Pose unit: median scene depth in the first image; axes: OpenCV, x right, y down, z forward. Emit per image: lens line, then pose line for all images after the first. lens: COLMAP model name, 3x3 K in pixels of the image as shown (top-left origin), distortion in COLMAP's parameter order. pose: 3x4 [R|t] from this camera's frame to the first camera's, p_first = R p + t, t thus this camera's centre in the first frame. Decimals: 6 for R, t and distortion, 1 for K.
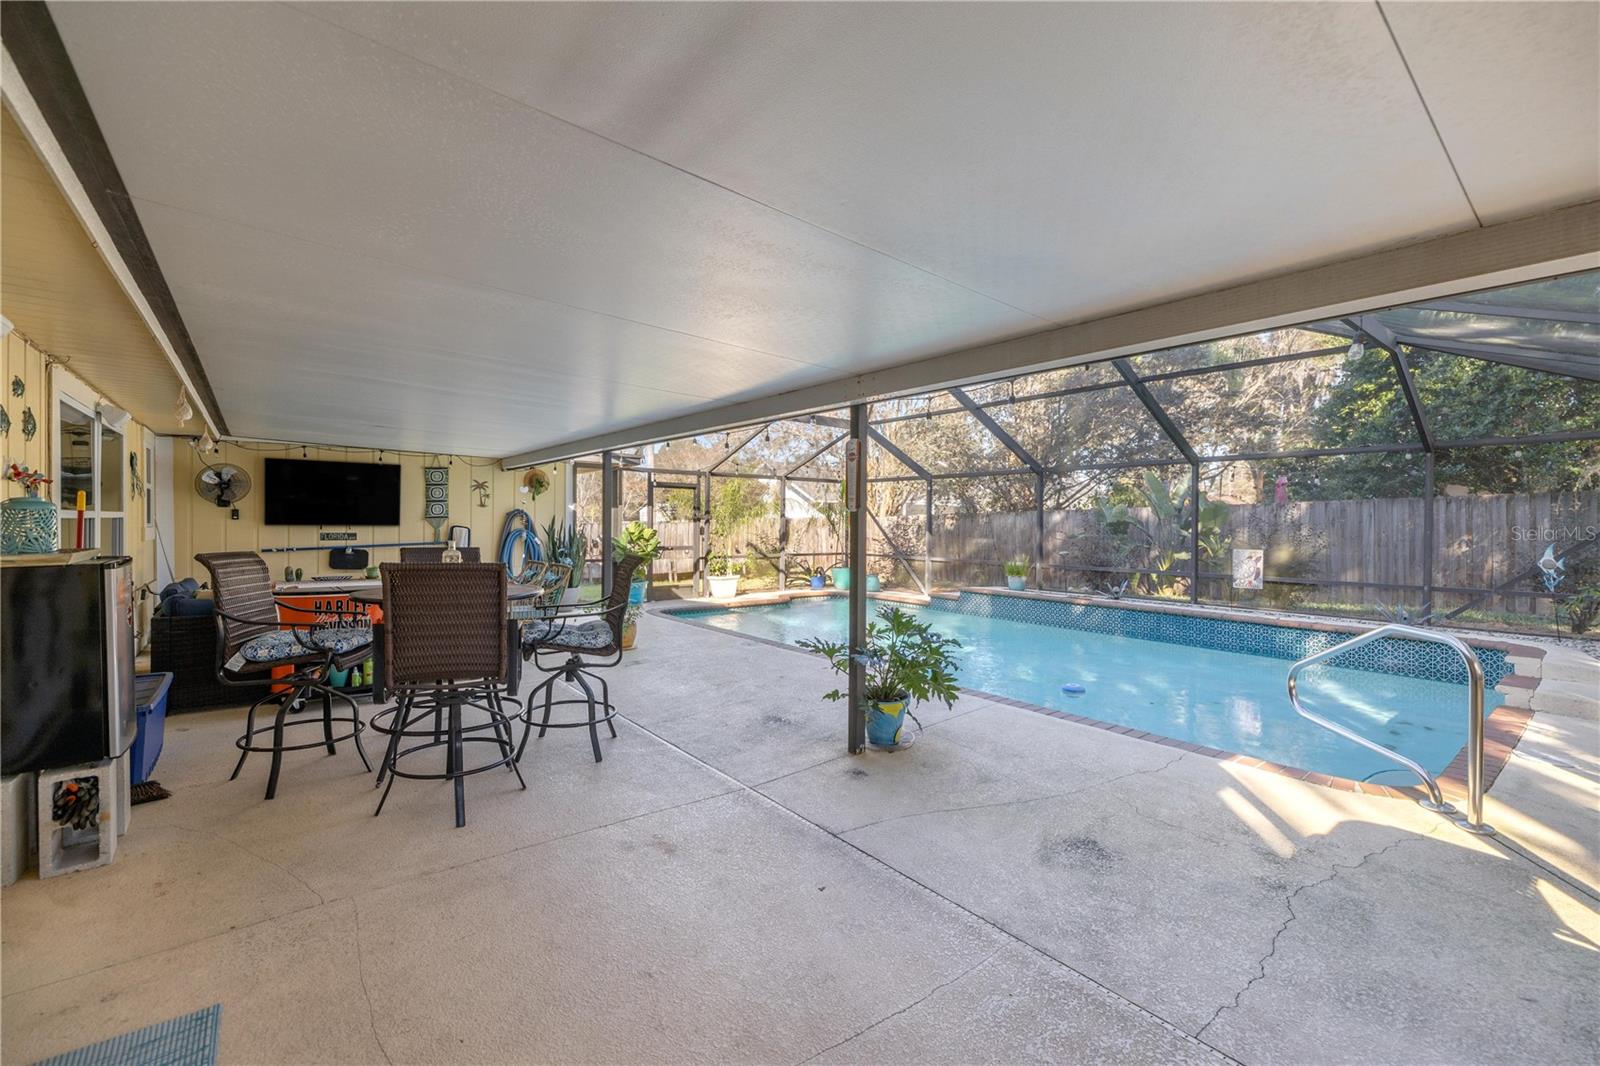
lens RADIAL K [[669.6, 0, 793.6], [0, 669.6, 525.7], [0, 0, 1]] dist [-0.000435, 0.000109]
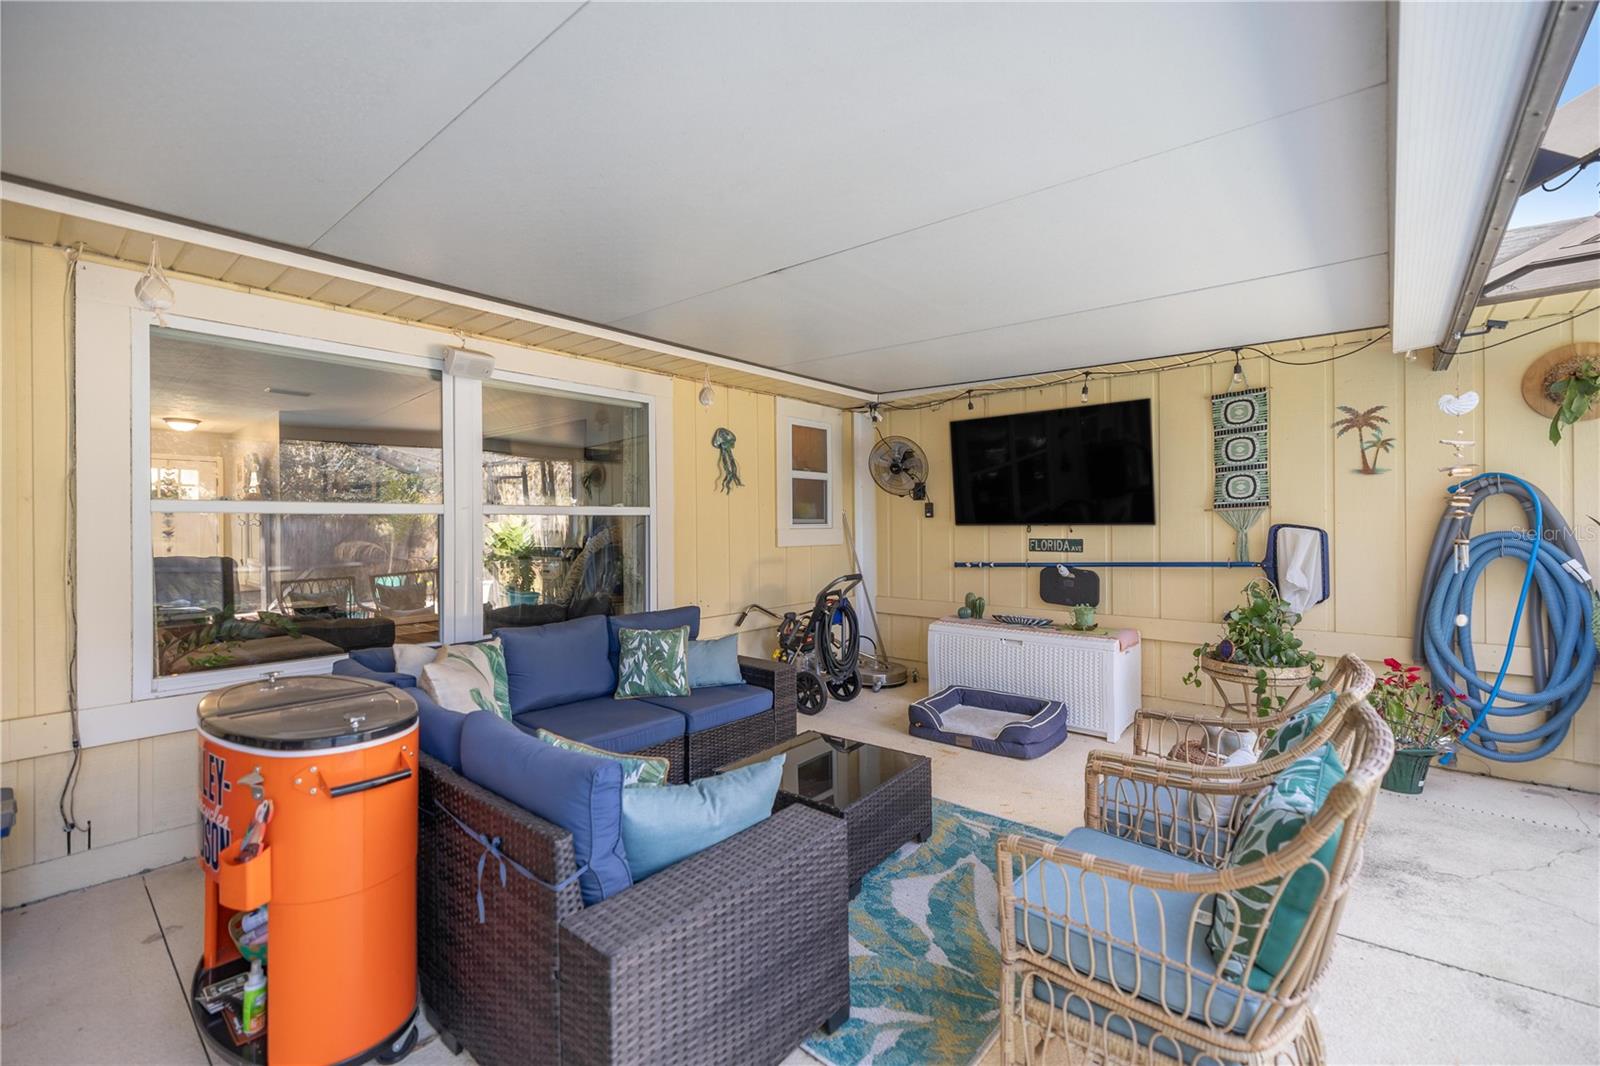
lens RADIAL K [[669.6, 0, 793.6], [0, 669.6, 525.7], [0, 0, 1]] dist [-0.000435, 0.000109]
pose [[0.180030, -0.008477, -0.983625, -0.161940], [0.002553, 0.999964, -0.008150, 0.003945], [0.983658, -0.001043, 0.180045, 0.664496]]
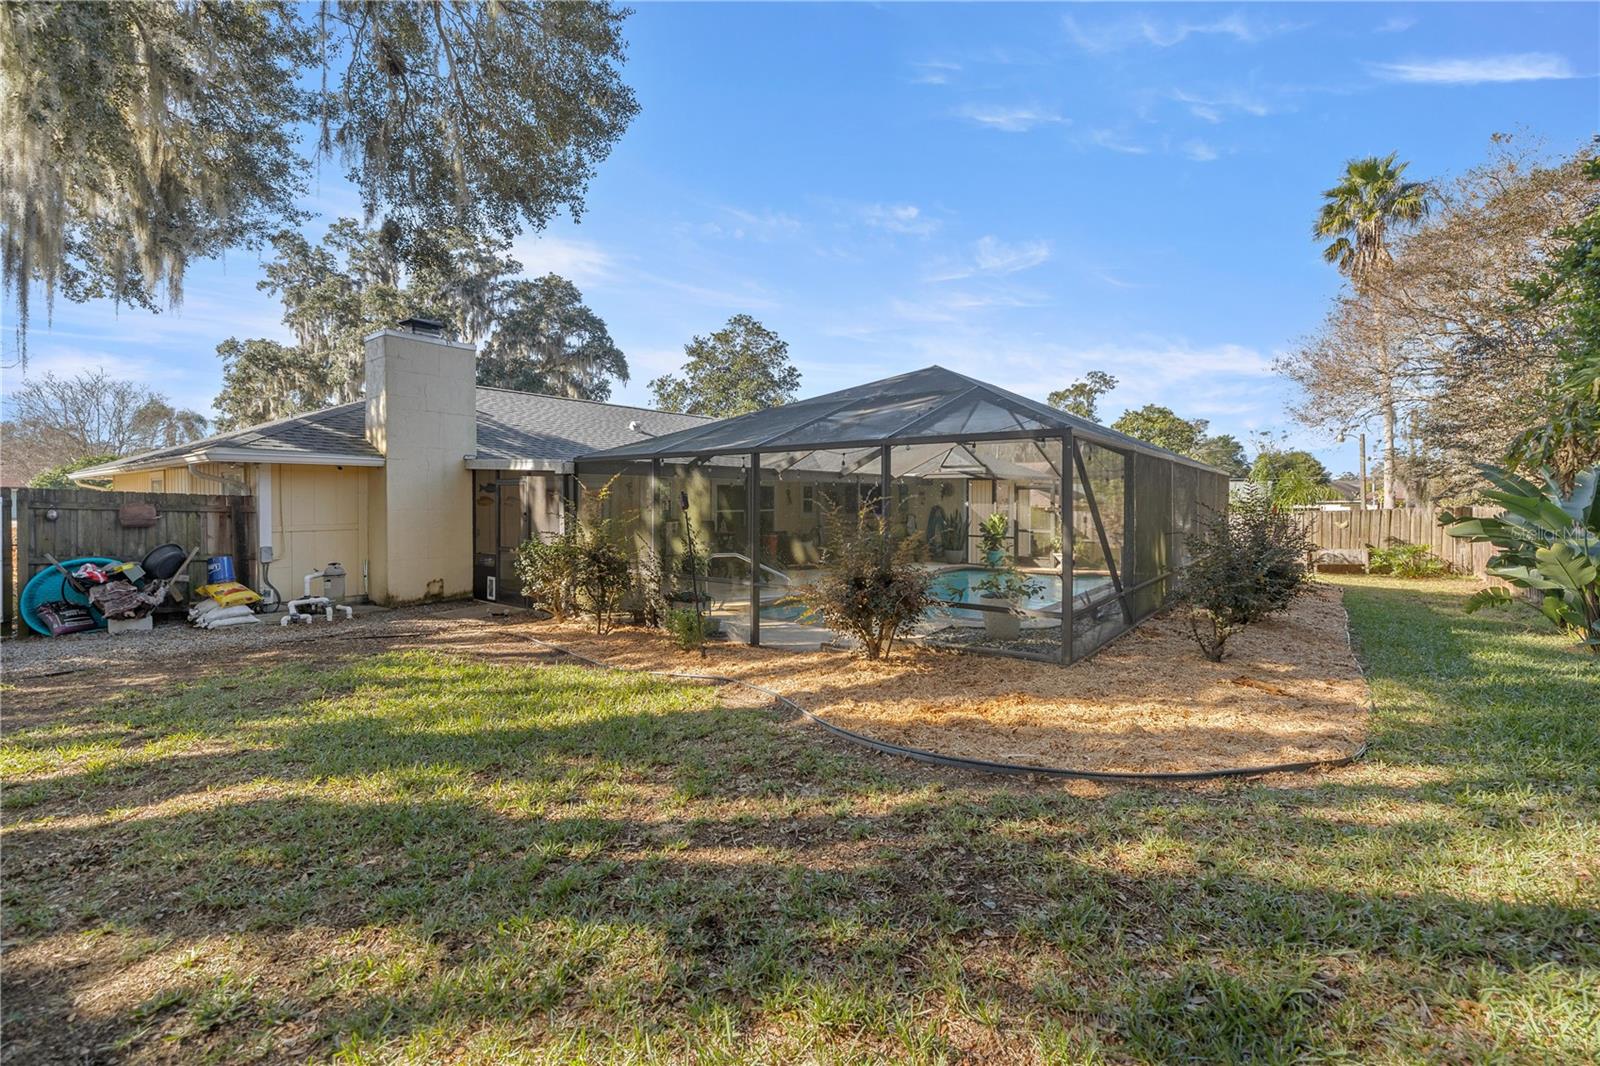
lens RADIAL K [[669.6, 0, 793.6], [0, 669.6, 525.7], [0, 0, 1]] dist [-0.000435, 0.000109]
pose [[0.232695, 0.034558, -0.971936, 1.428716], [-0.001031, 0.999377, 0.035287, -0.037949], [0.972549, -0.007208, 0.232586, 0.215640]]
